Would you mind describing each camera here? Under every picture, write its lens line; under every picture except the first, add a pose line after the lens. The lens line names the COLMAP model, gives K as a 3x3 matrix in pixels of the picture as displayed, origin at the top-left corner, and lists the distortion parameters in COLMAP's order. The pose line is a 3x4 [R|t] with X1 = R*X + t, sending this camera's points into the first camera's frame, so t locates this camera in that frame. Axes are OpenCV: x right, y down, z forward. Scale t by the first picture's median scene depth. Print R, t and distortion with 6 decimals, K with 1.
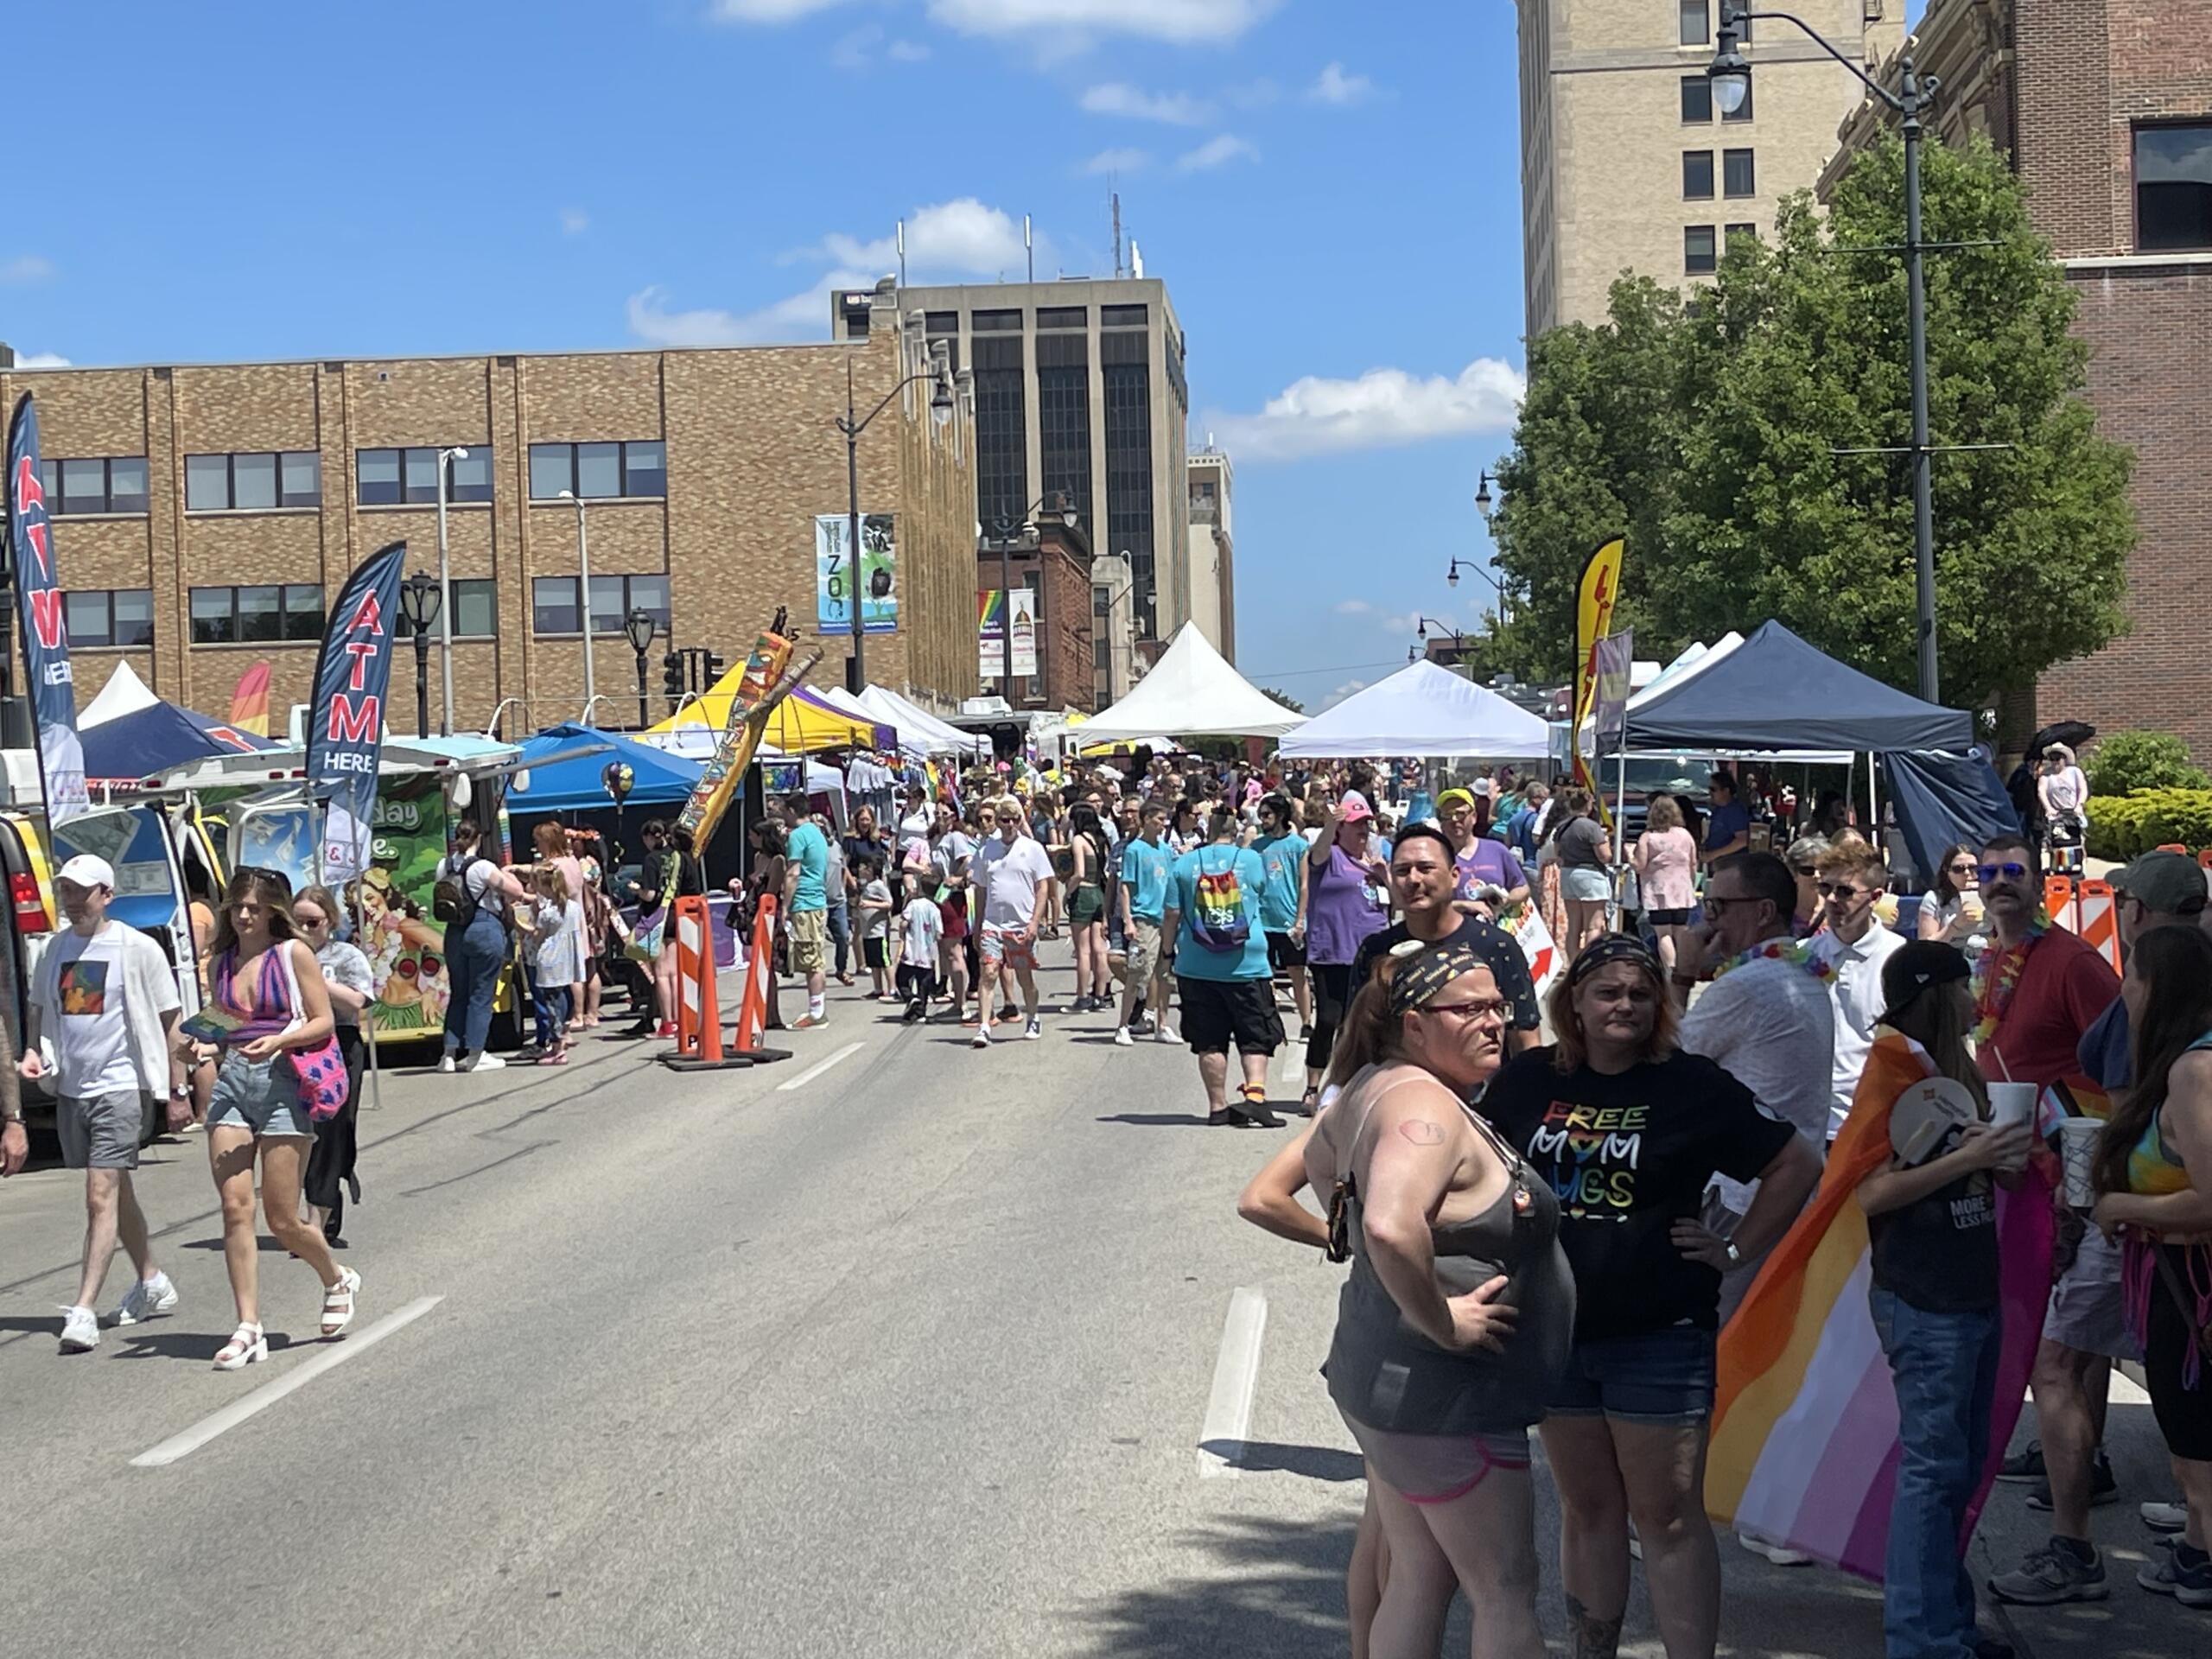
lens RADIAL K [[3525.7, 0, 1105.5], [0, 3525.7, 829.3], [0, 0, 1]] dist [0.026931, 0.000000]
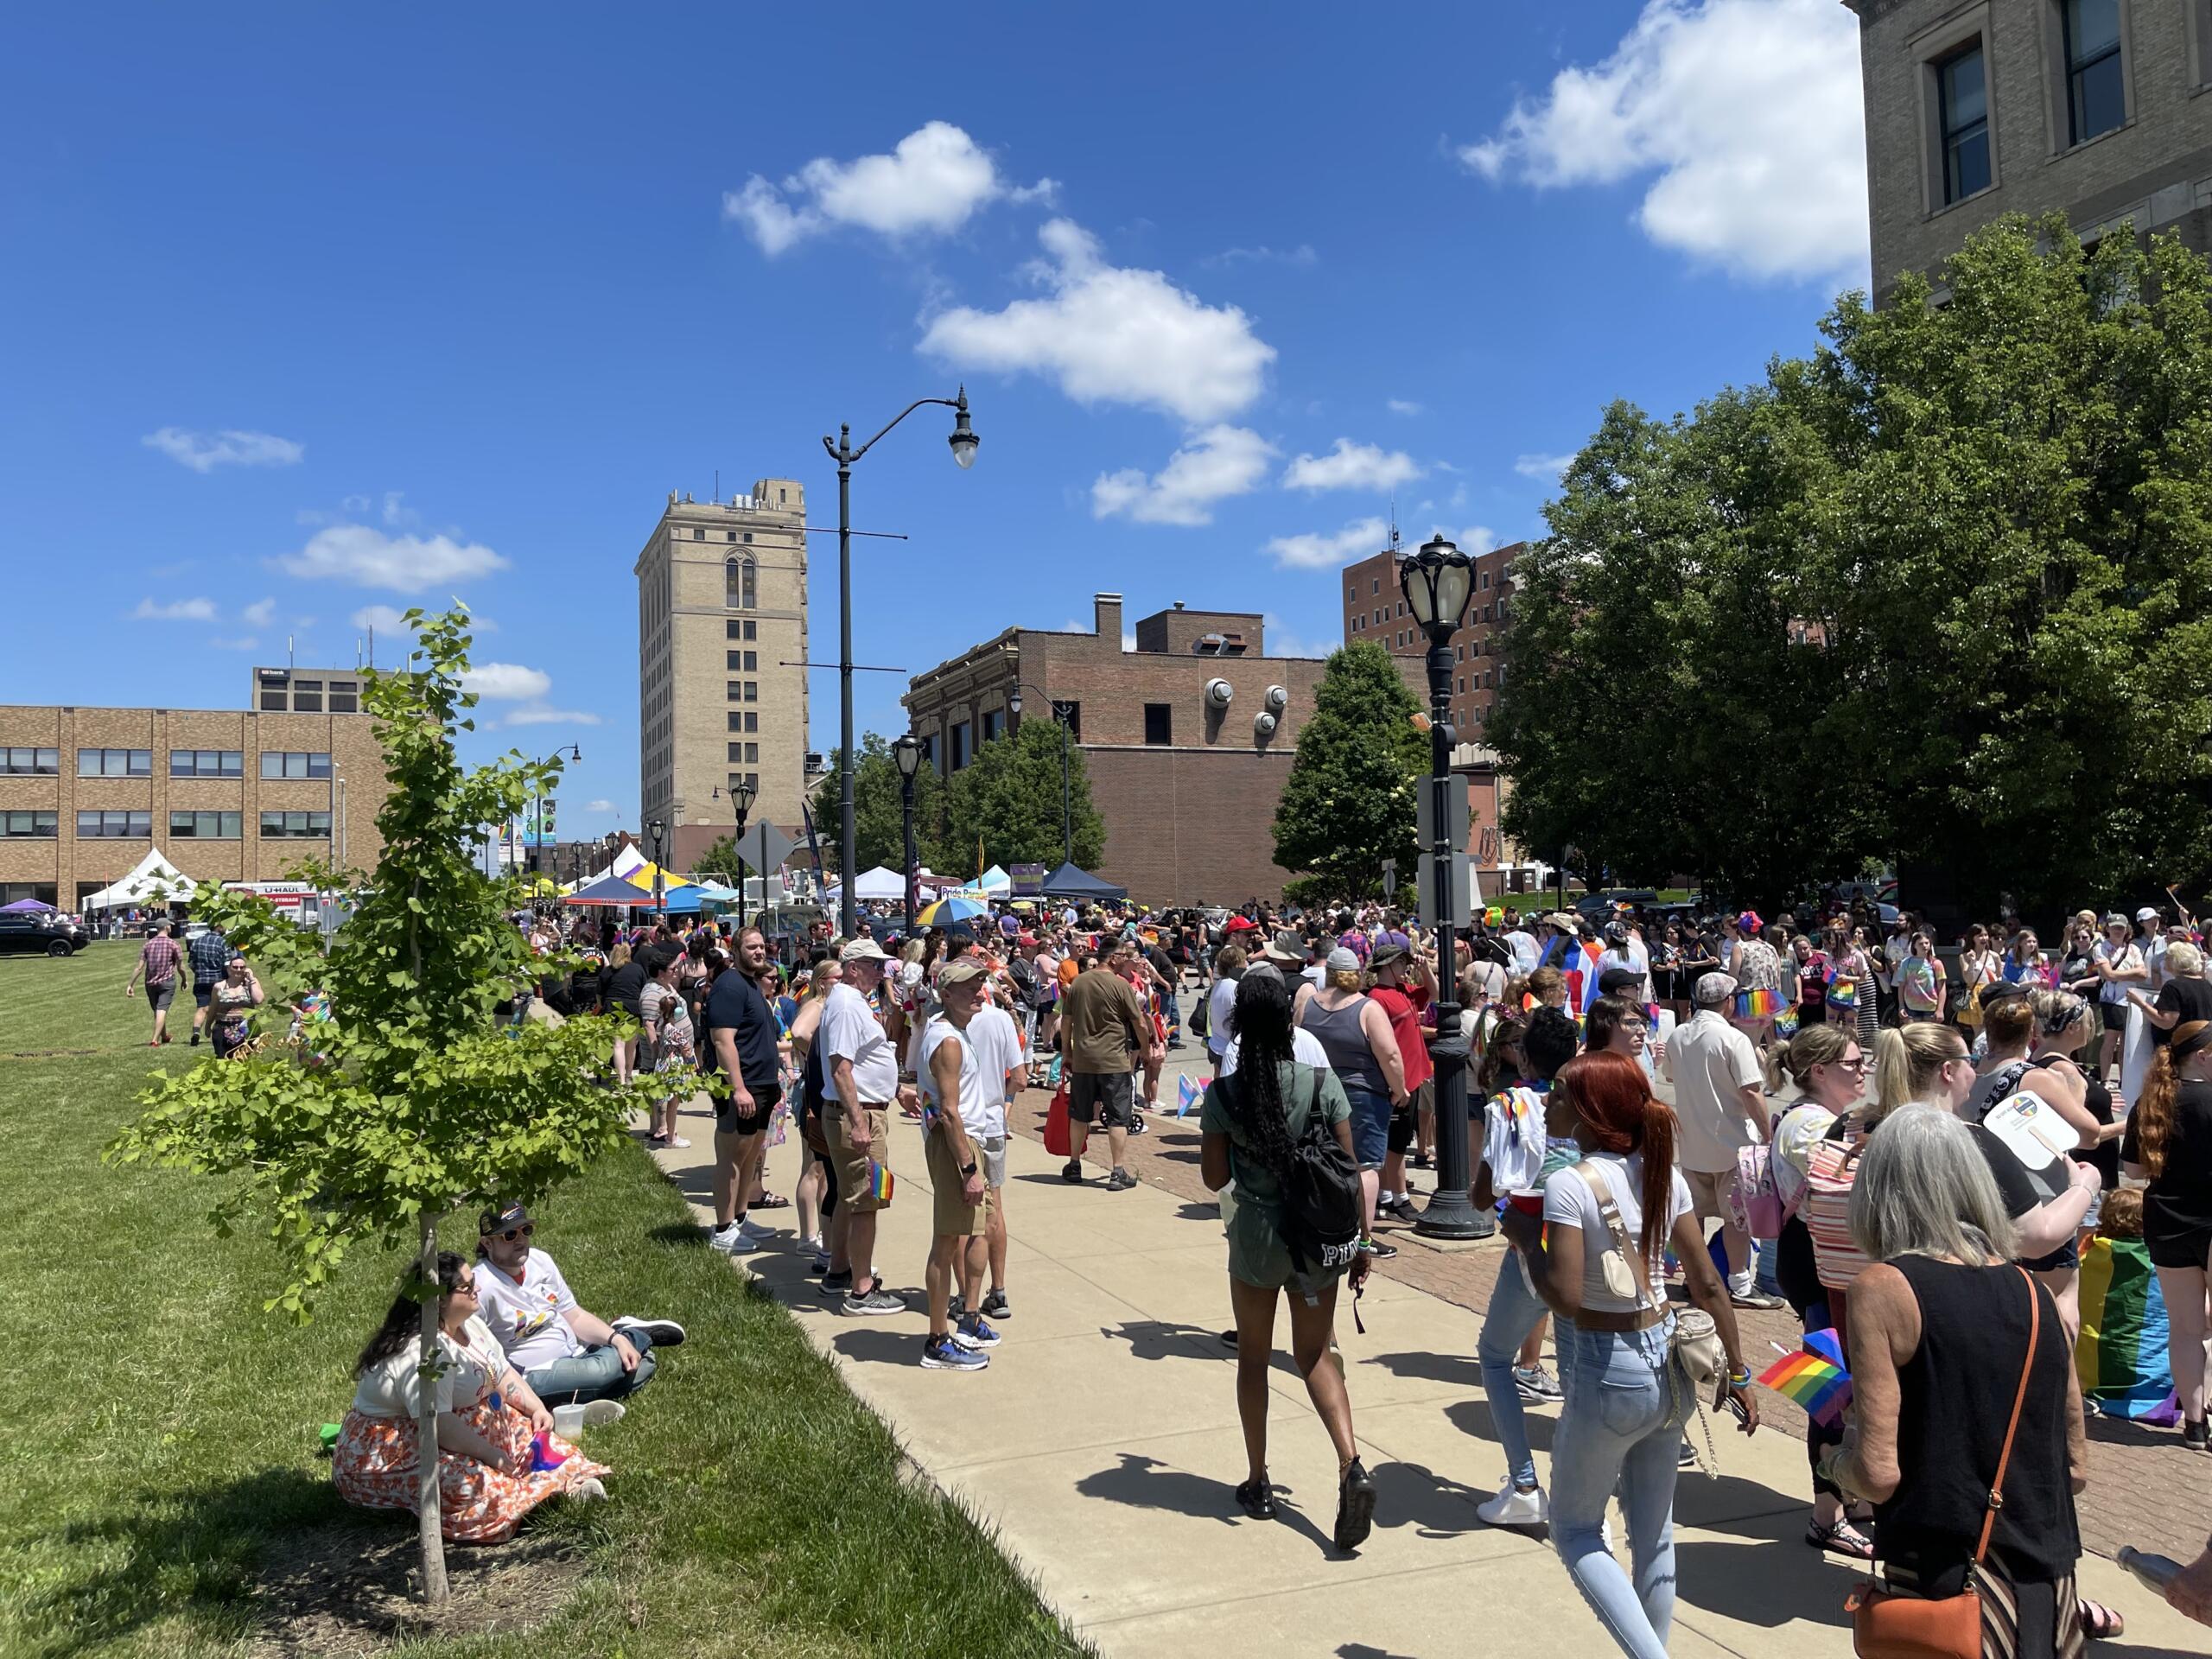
lens RADIAL K [[1633.1, 0, 1106.0], [0, 1633.1, 827.4], [0, 0, 1]] dist [0.020466, -0.050574]
pose [[0.882837, 0.029010, 0.468782, -0.174831], [0.000456, 0.998037, -0.062622, 0.003358], [-0.469679, 0.055499, 0.881091, -0.157127]]
